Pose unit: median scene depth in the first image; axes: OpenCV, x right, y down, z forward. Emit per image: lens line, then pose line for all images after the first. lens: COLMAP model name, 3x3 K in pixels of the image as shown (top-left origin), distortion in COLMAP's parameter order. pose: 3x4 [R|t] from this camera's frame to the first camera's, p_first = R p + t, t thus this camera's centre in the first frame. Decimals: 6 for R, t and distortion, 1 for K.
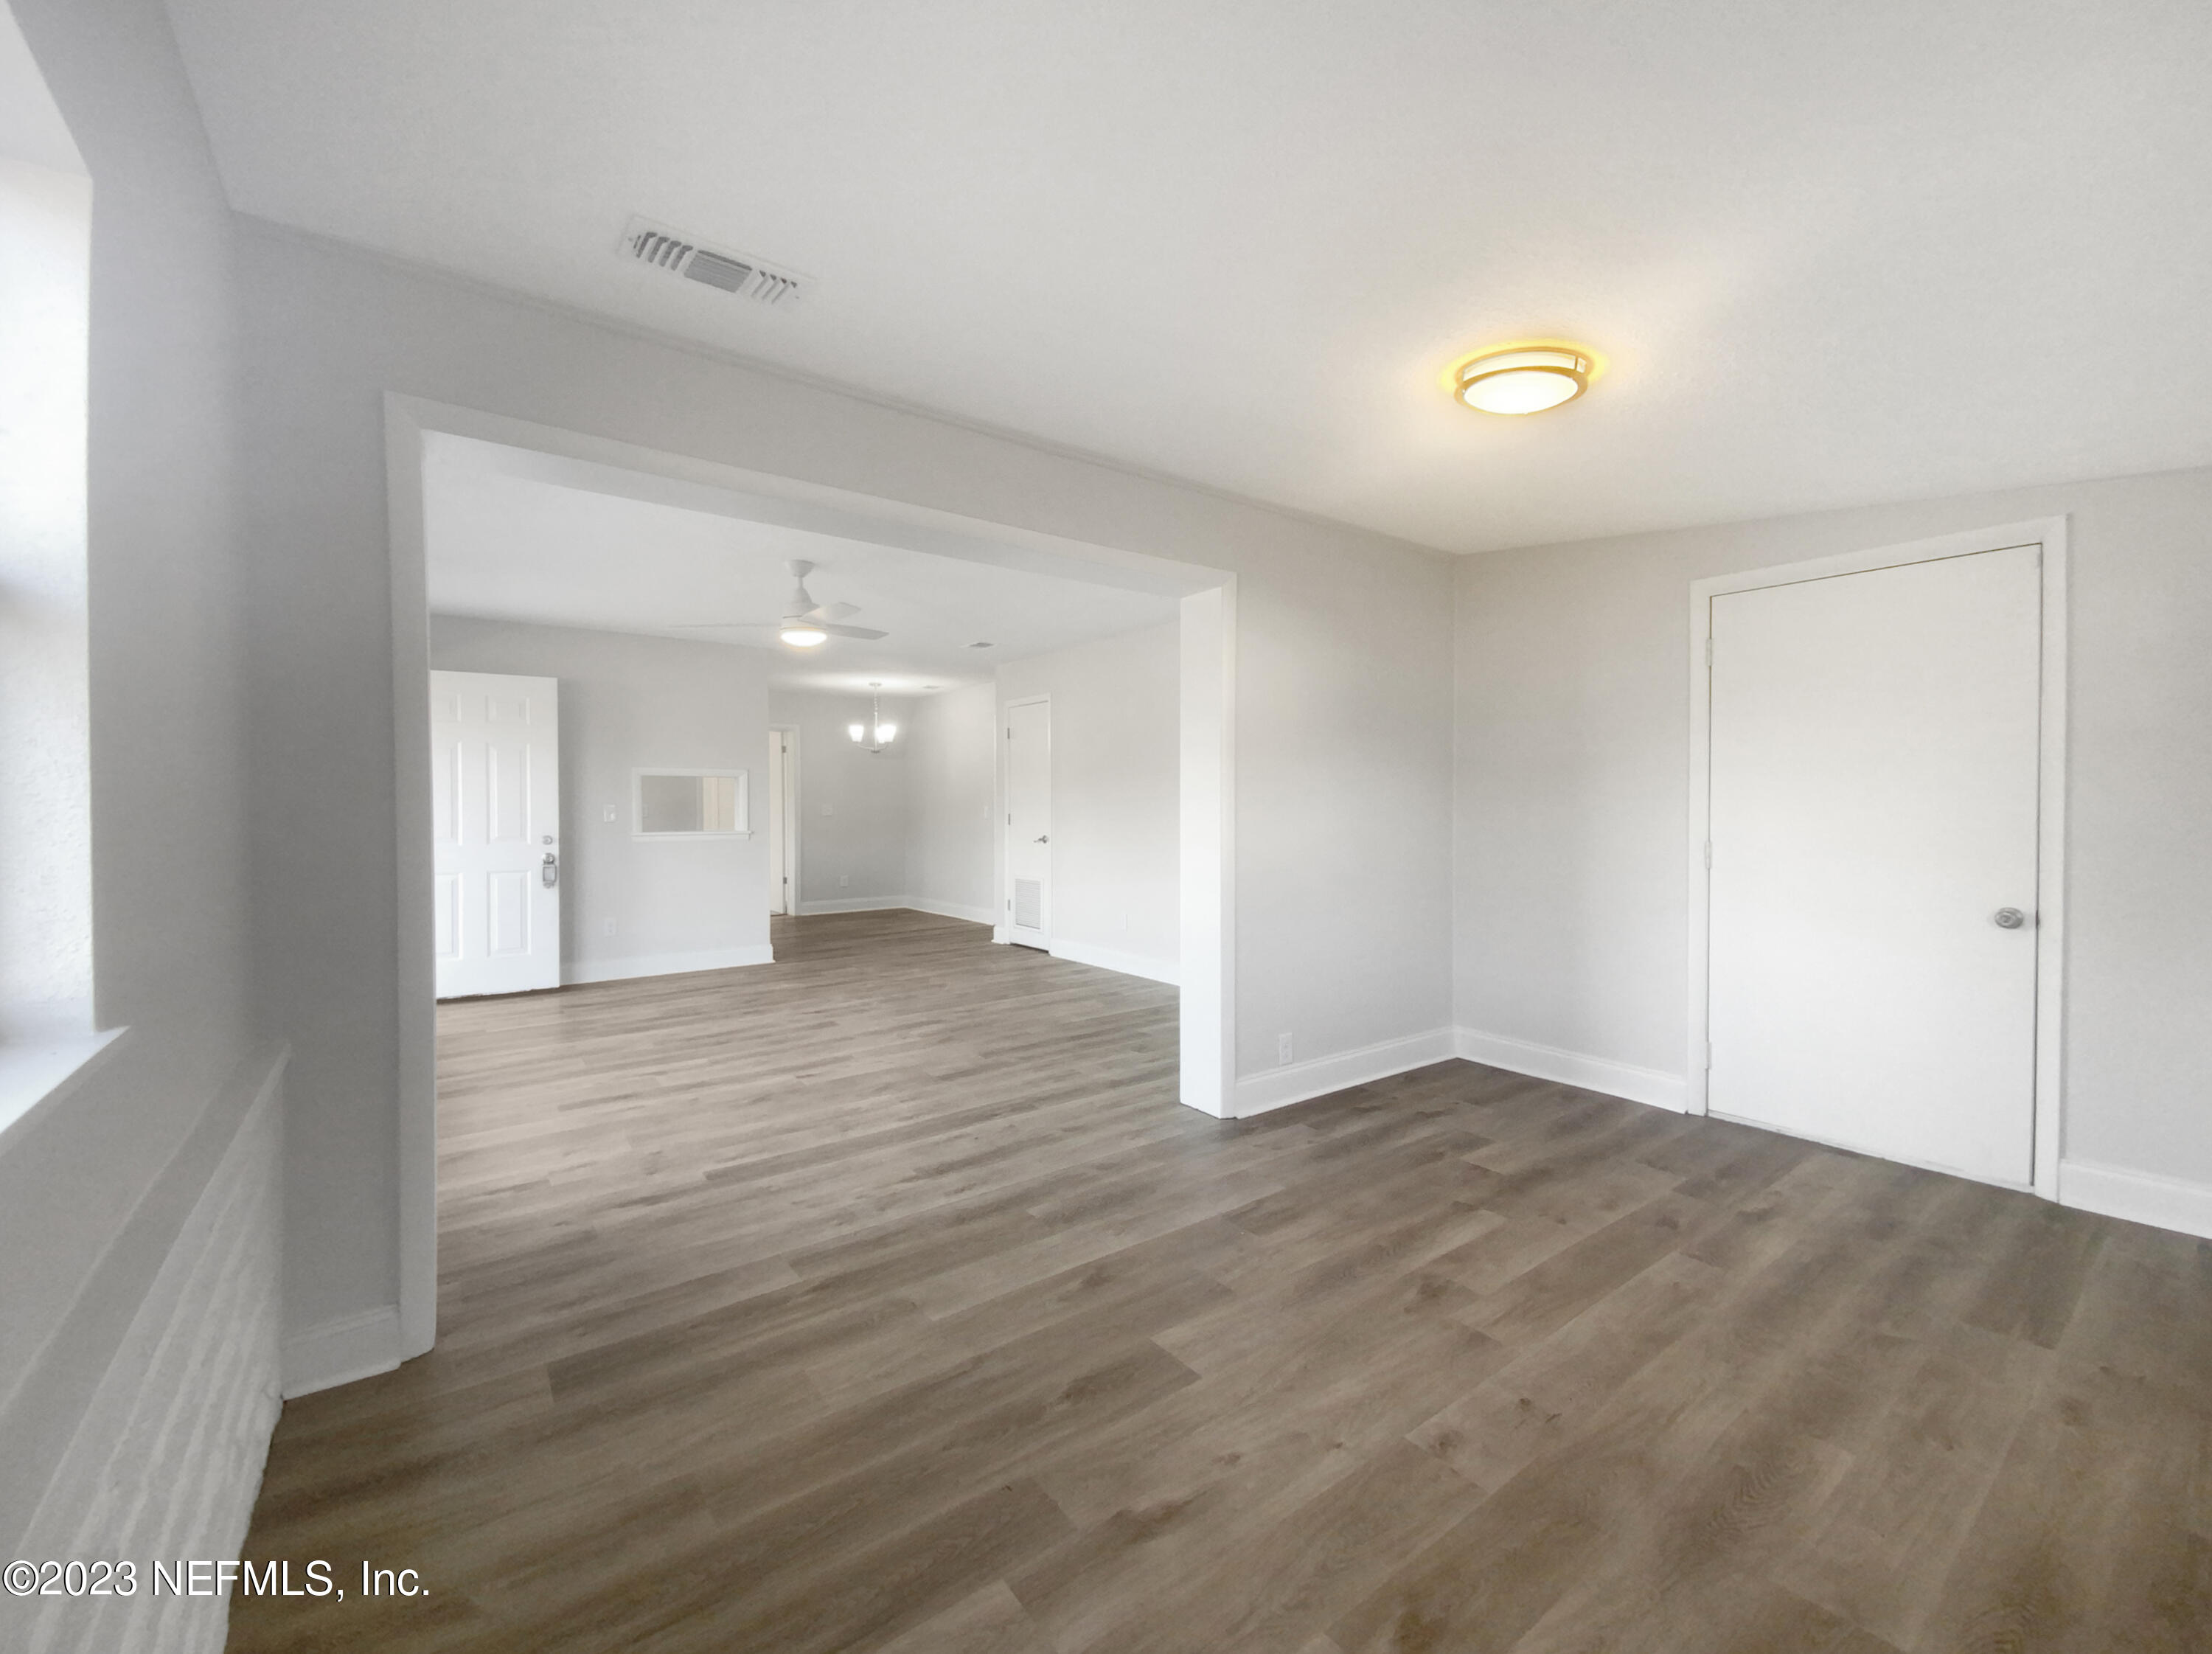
lens RADIAL K [[912.7, 0, 1102.1], [0, 912.7, 814.8], [0, 0, 1]] dist [-0.019339, -0.000634]
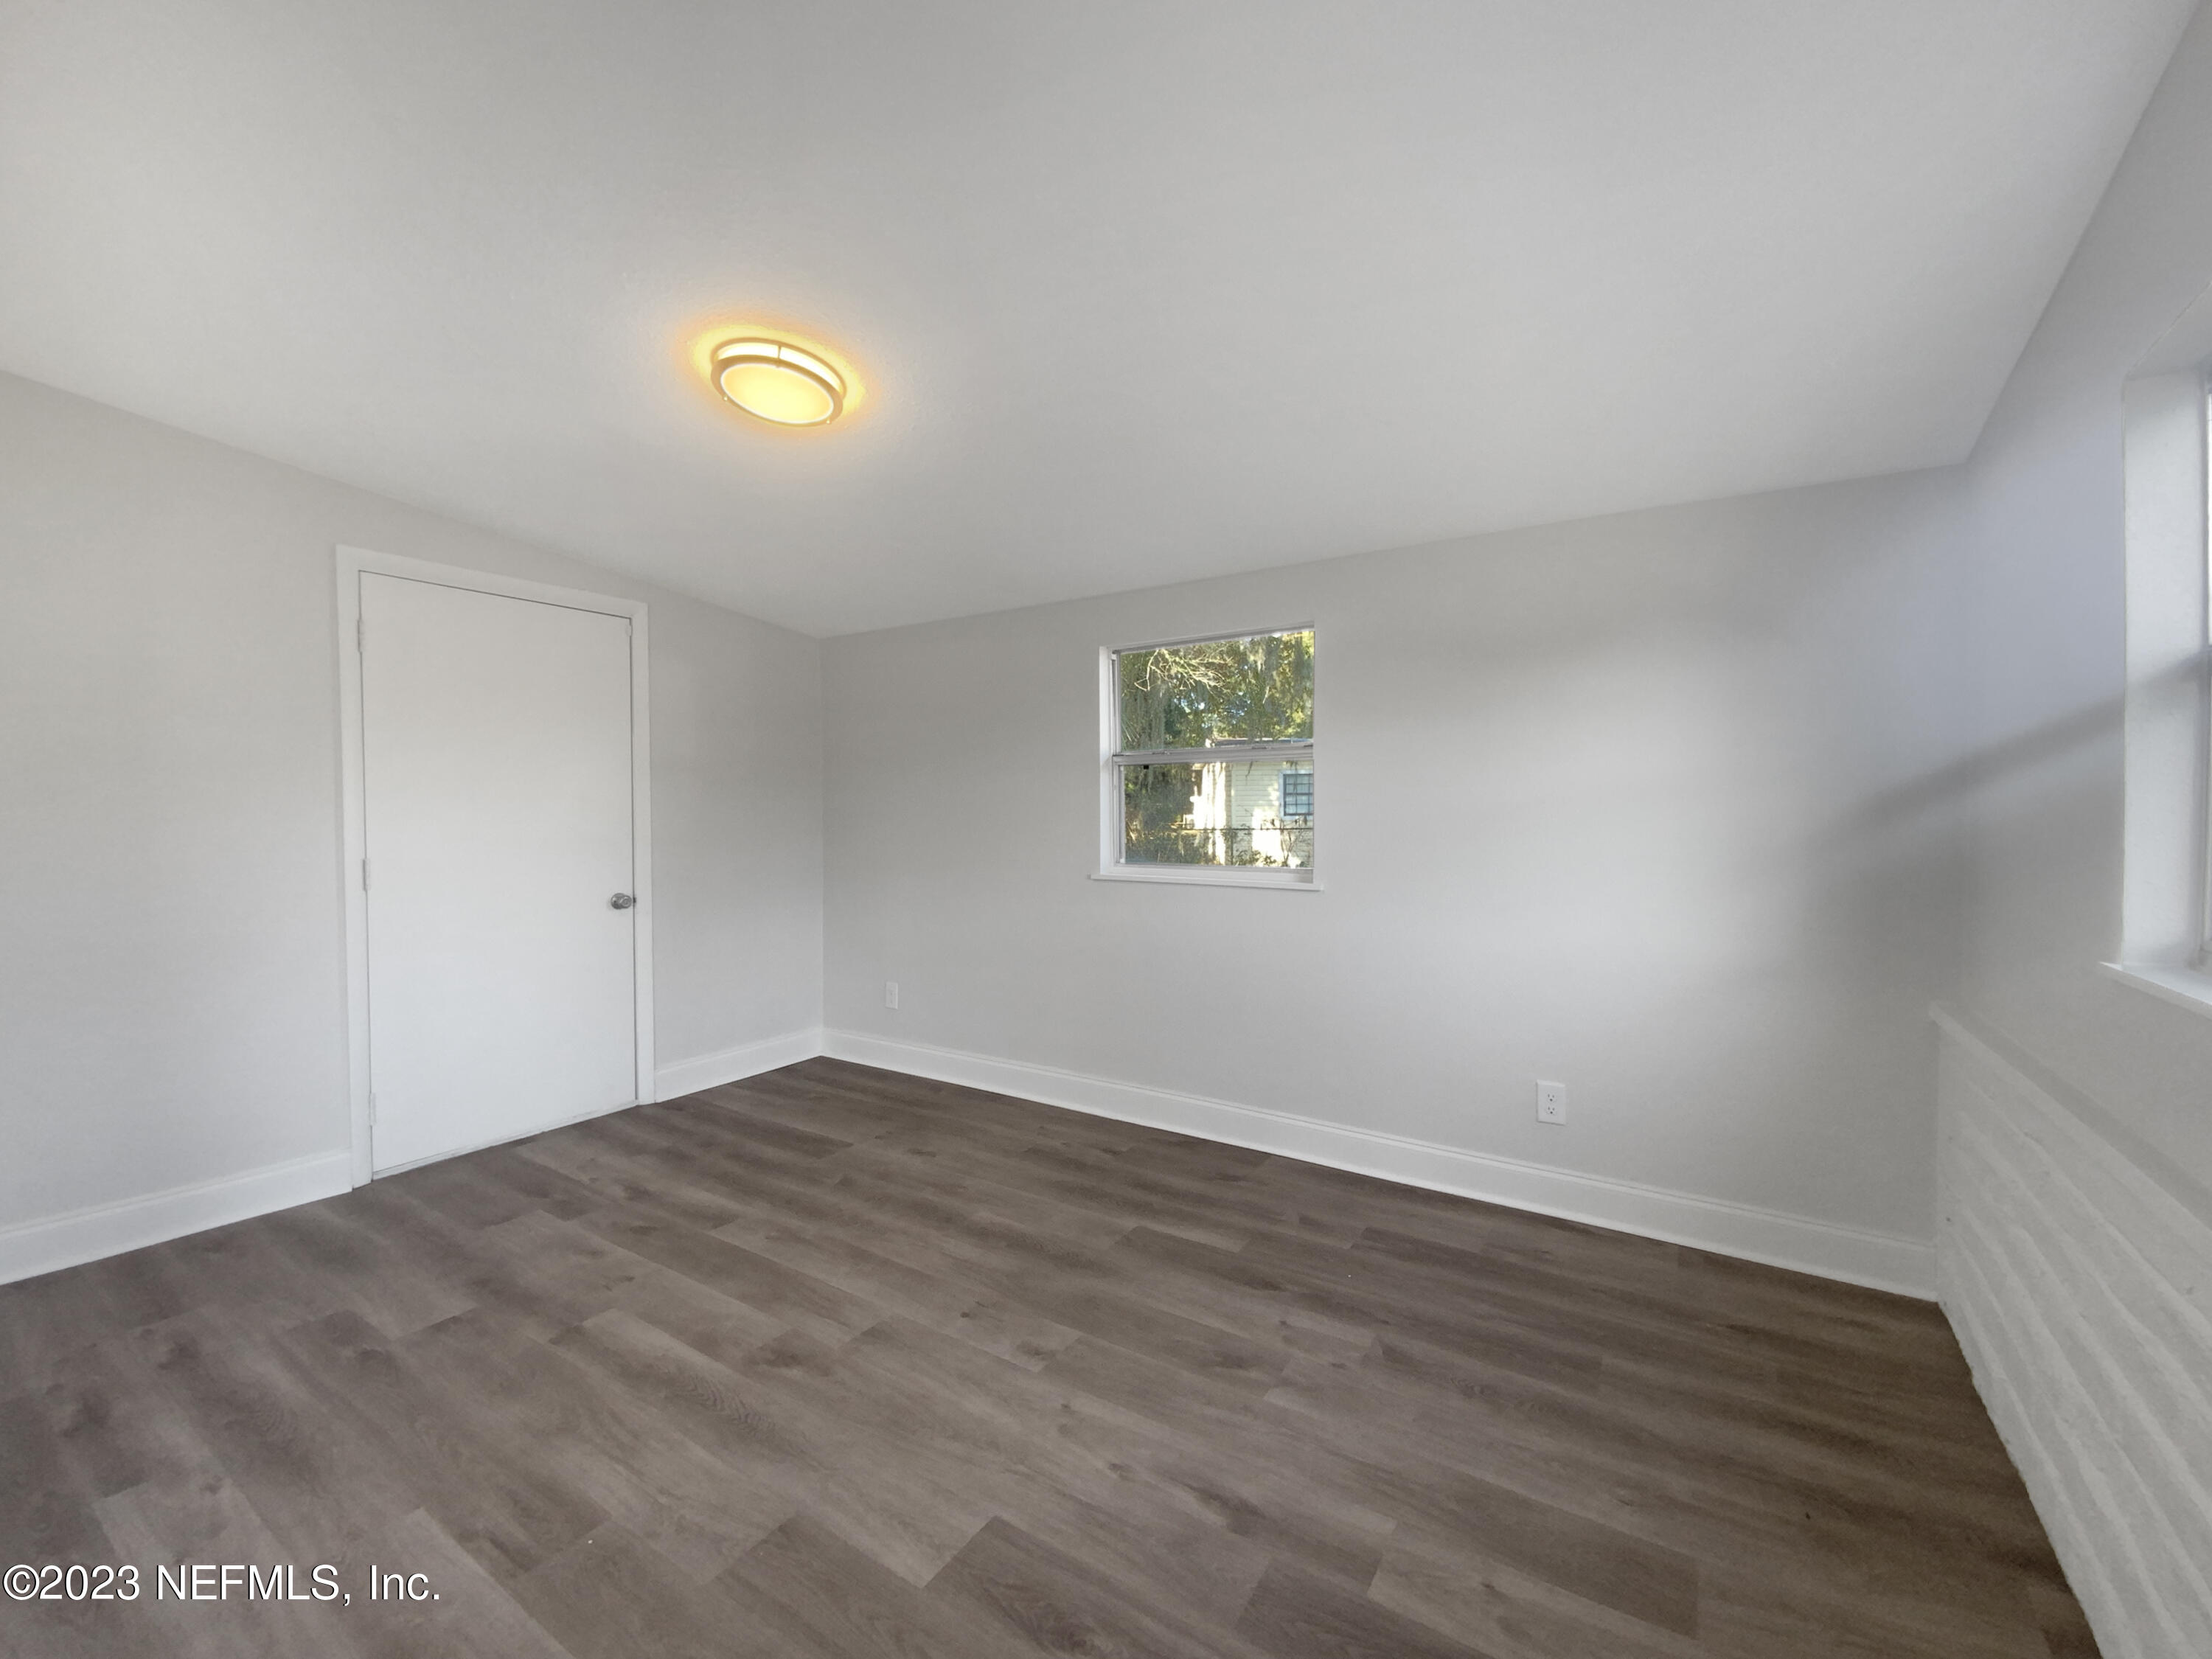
lens RADIAL K [[912.7, 0, 1102.1], [0, 912.7, 817.3], [0, 0, 1]] dist [-0.019339, -0.000634]
pose [[-0.346336, -0.013019, 0.938020, -0.496206], [0.018607, 0.999612, 0.020744, -0.022696], [-0.937926, 0.024638, -0.345959, 0.849533]]
